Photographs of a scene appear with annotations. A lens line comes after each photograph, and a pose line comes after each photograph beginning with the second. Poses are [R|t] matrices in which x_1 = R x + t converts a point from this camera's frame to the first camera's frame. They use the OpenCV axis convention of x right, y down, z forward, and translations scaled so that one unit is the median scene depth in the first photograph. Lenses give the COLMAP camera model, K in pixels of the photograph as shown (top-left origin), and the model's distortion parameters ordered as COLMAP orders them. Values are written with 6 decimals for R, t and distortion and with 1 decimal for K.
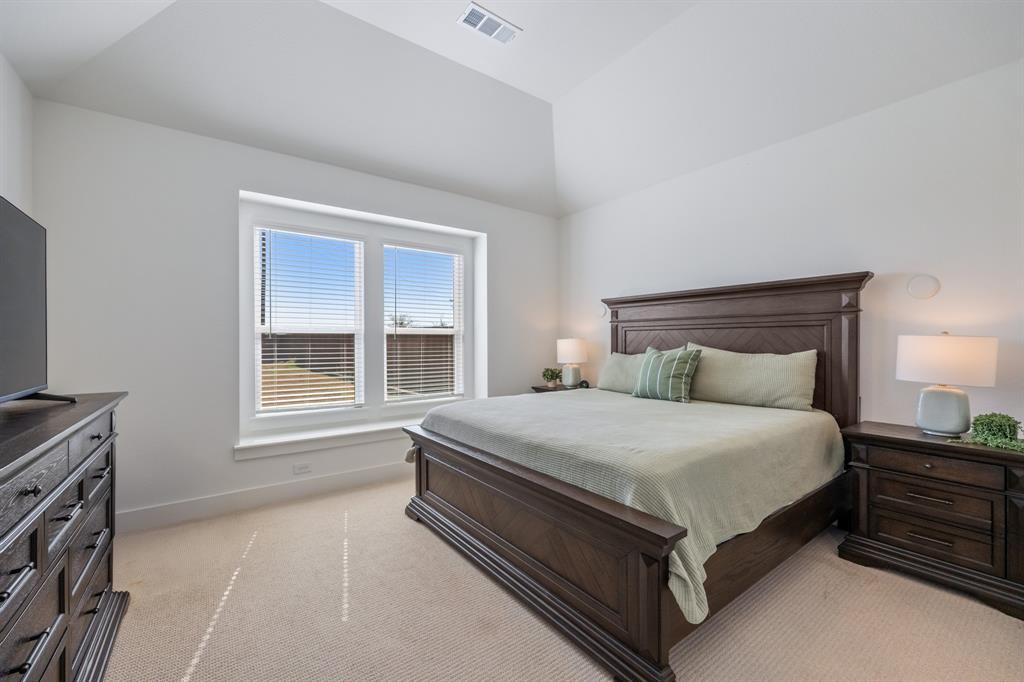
lens RADIAL K [[410.6, 0, 513.4], [0, 410.6, 338.6], [0, 0, 1]] dist [-0.011368, 0.001500]
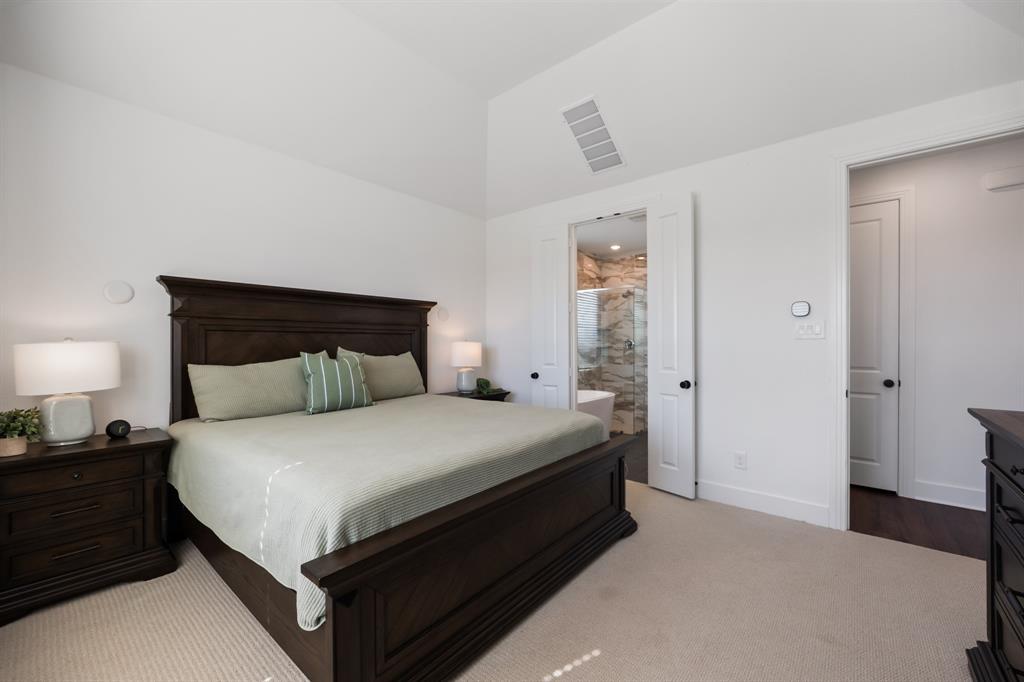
lens RADIAL K [[410.6, 0, 512.3], [0, 410.6, 343.2], [0, 0, 1]] dist [-0.011368, 0.001500]
pose [[-0.234853, 0.004778, 0.972019, -0.598654], [0.000196, 0.999988, -0.004869, 0.006716], [-0.972031, -0.000953, -0.234851, 0.820005]]
